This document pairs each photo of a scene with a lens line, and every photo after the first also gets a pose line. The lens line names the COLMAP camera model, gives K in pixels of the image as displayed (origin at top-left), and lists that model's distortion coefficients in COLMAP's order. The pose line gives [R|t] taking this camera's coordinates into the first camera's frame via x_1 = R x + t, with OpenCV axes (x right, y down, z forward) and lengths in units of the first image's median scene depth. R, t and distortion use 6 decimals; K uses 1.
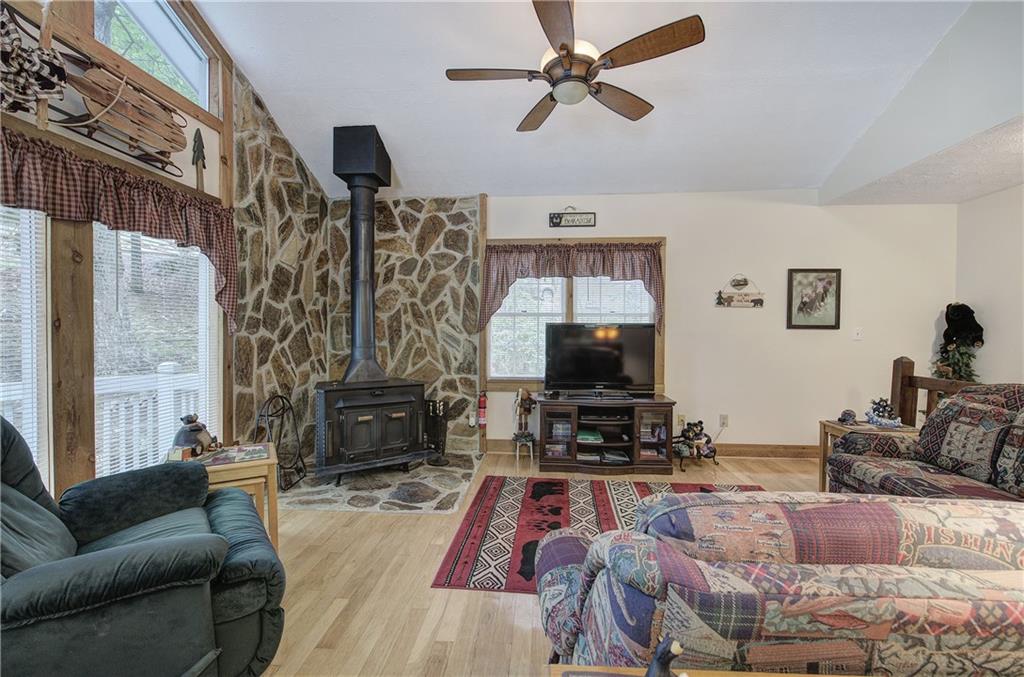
lens RADIAL K [[437.1, 0, 518.2], [0, 437.1, 337.1], [0, 0, 1]] dist [-0.004087, 0.001361]
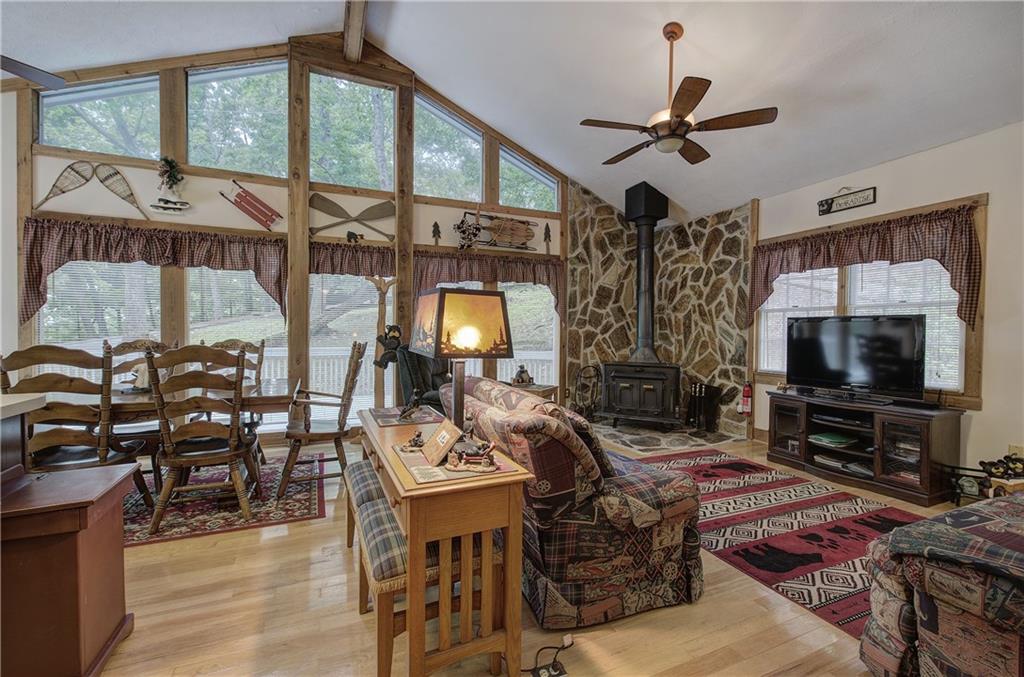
lens RADIAL K [[437.1, 0, 510.8], [0, 437.1, 337.3], [0, 0, 1]] dist [-0.004087, 0.001361]
pose [[0.456567, 0.012611, -0.889599, 0.680901], [-0.017796, 0.999829, 0.005040, 0.019724], [0.889511, 0.013530, 0.456714, -0.021869]]
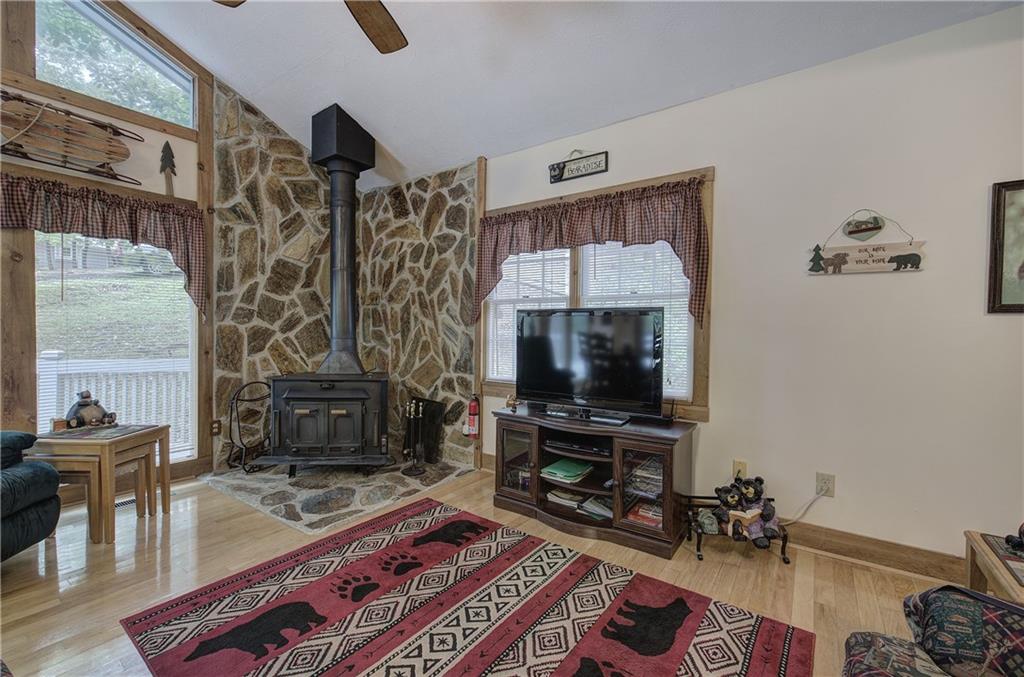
lens RADIAL K [[437.1, 0, 516.9], [0, 437.1, 336.1], [0, 0, 1]] dist [-0.004087, 0.001361]
pose [[0.853551, 0.011049, -0.520893, 0.465316], [-0.013342, 0.999911, -0.000653, 0.013428], [0.520839, 0.007507, 0.853622, 0.369325]]
